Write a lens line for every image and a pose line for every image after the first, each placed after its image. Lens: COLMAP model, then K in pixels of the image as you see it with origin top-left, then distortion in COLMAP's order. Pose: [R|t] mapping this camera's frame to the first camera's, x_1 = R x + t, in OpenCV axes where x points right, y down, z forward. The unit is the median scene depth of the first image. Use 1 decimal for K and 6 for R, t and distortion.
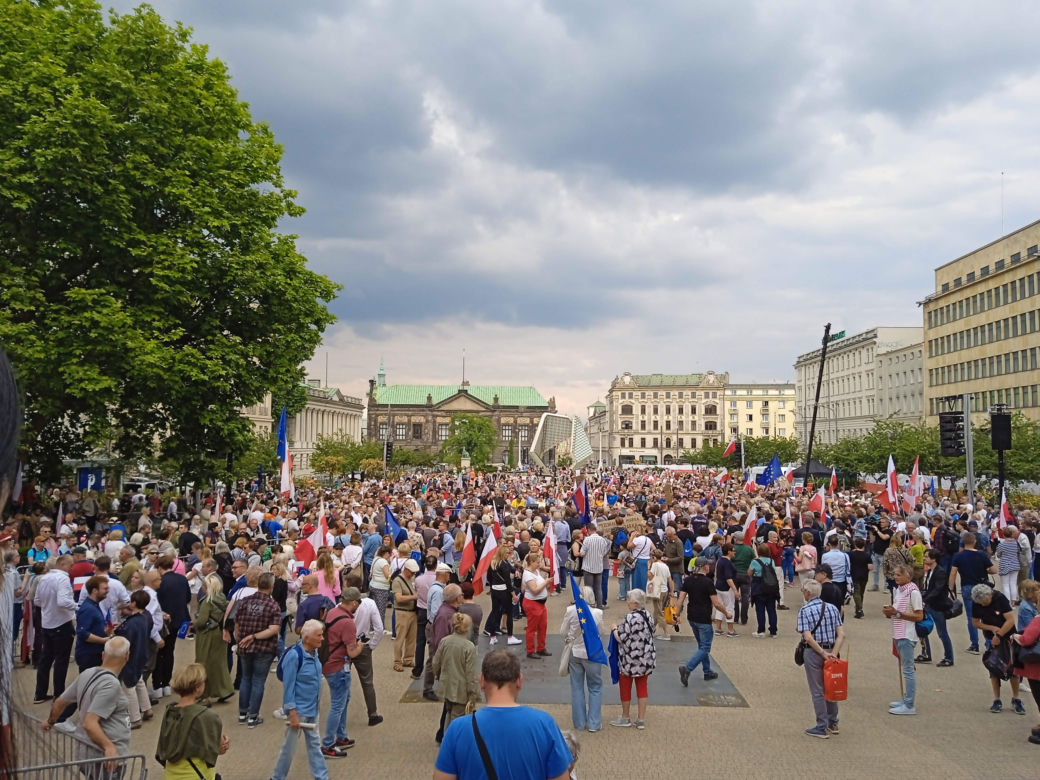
lens RADIAL K [[924.0, 0, 510.6], [0, 924.0, 399.2], [0, 0, 1]] dist [0.143472, -0.242086]
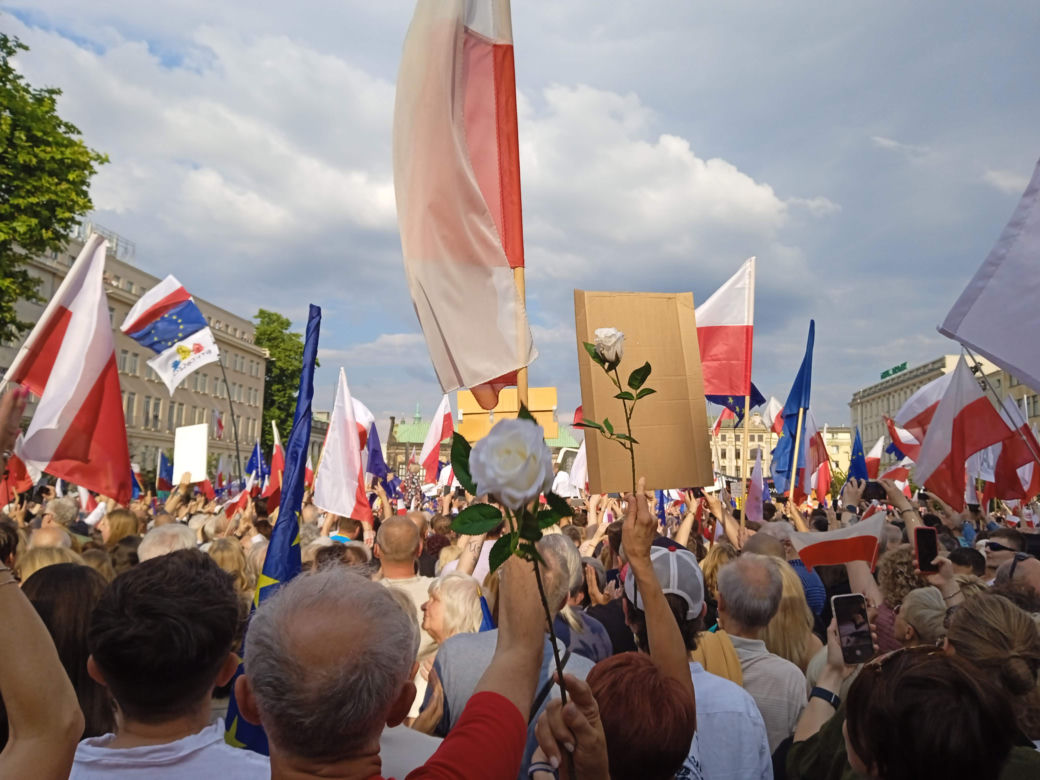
lens RADIAL K [[924.0, 0, 518.8], [0, 924.0, 389.9], [0, 0, 1]] dist [0.143472, -0.242086]
pose [[0.999008, 0.014699, -0.042035, 0.058092], [-0.017332, 0.997866, -0.062959, 0.032095], [0.041020, 0.063625, 0.997130, 0.211776]]
